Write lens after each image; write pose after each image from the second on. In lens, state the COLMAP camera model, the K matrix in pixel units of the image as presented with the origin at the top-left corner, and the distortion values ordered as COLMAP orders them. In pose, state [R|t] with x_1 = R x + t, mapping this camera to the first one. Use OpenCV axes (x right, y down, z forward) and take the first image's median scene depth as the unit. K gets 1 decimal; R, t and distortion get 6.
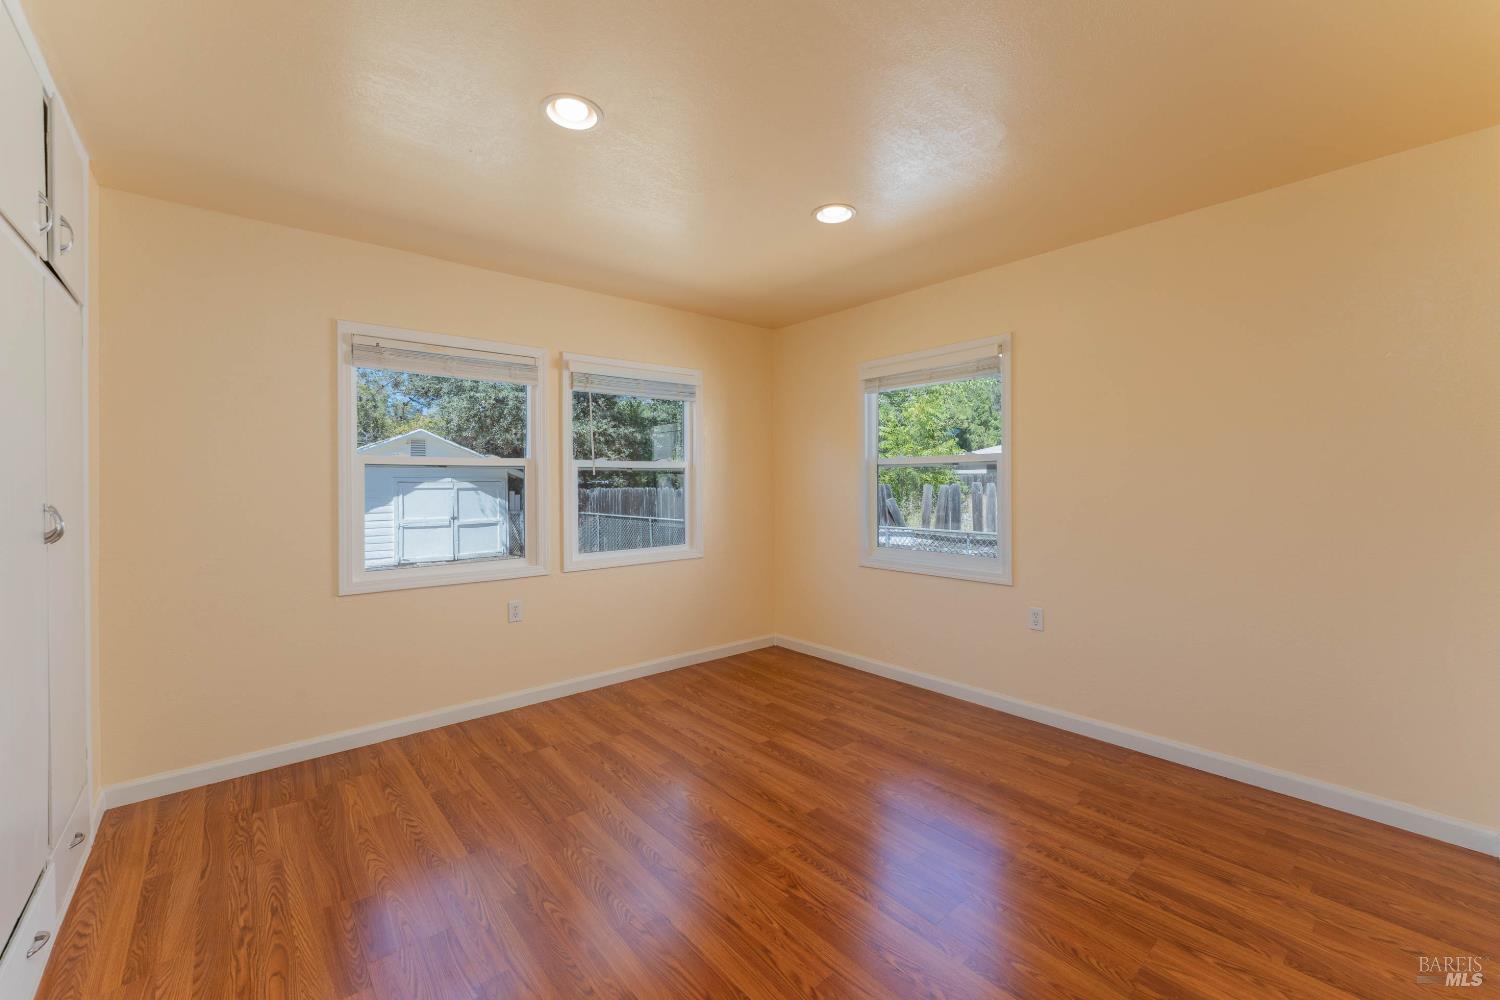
lens RADIAL K [[605.4, 0, 754.4], [0, 605.4, 493.3], [0, 0, 1]] dist [-0.002964, -0.000190]
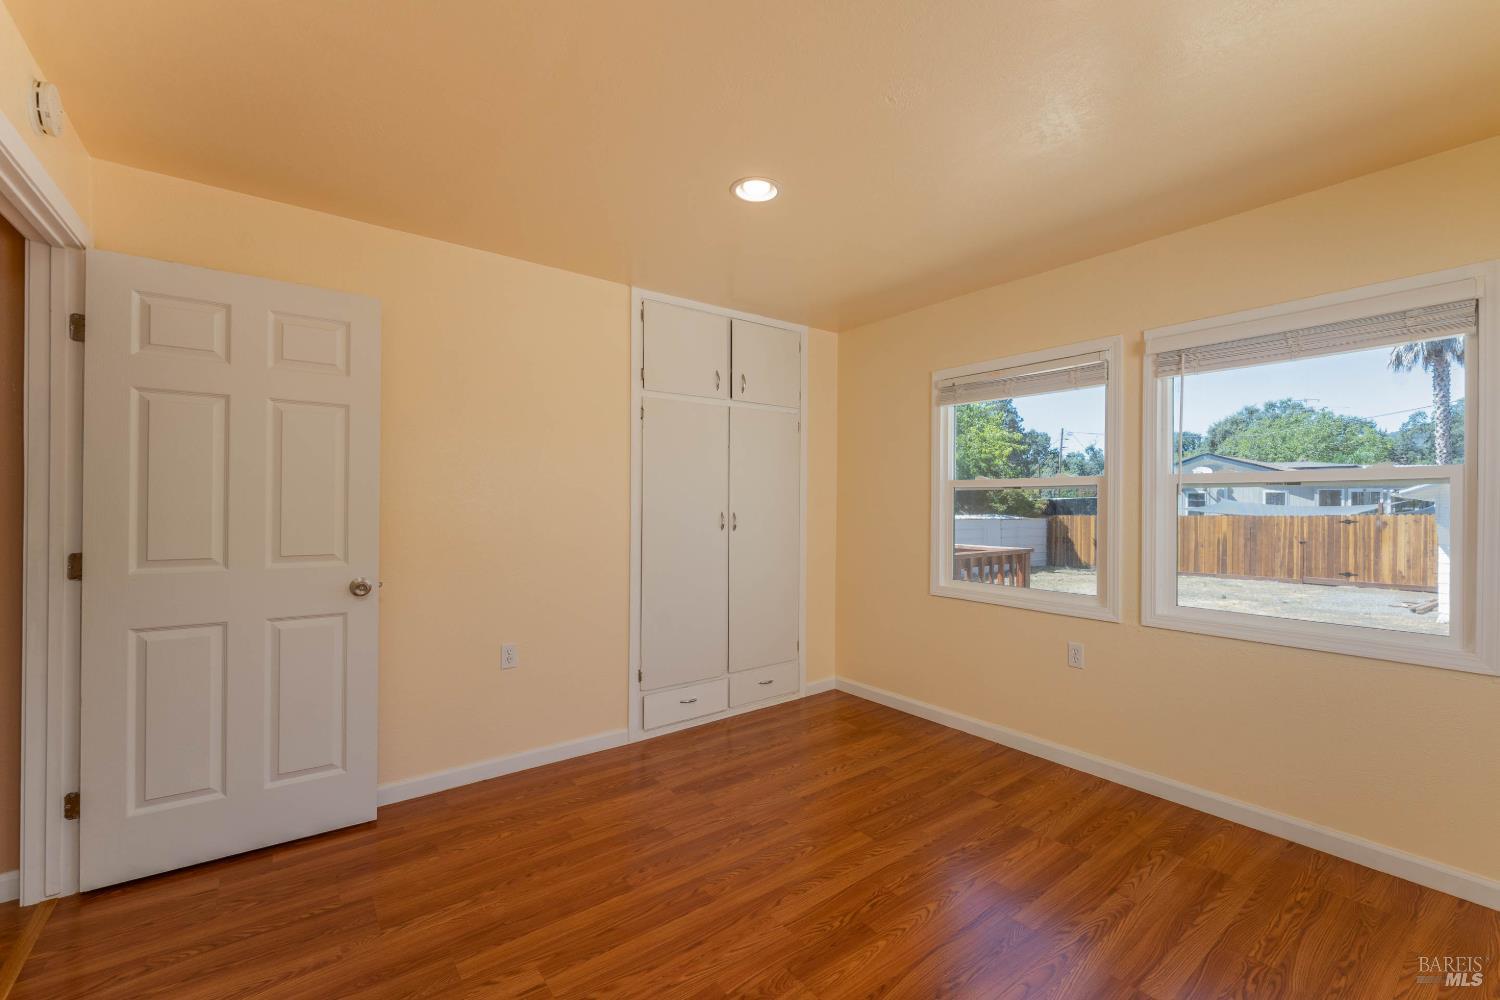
lens RADIAL K [[605.4, 0, 754.4], [0, 605.4, 493.3], [0, 0, 1]] dist [-0.002964, -0.000190]
pose [[-0.051688, -0.016840, -0.998521, 0.547772], [-0.029068, 0.999460, -0.015351, -0.005332], [0.998240, 0.028231, -0.052150, 0.662273]]
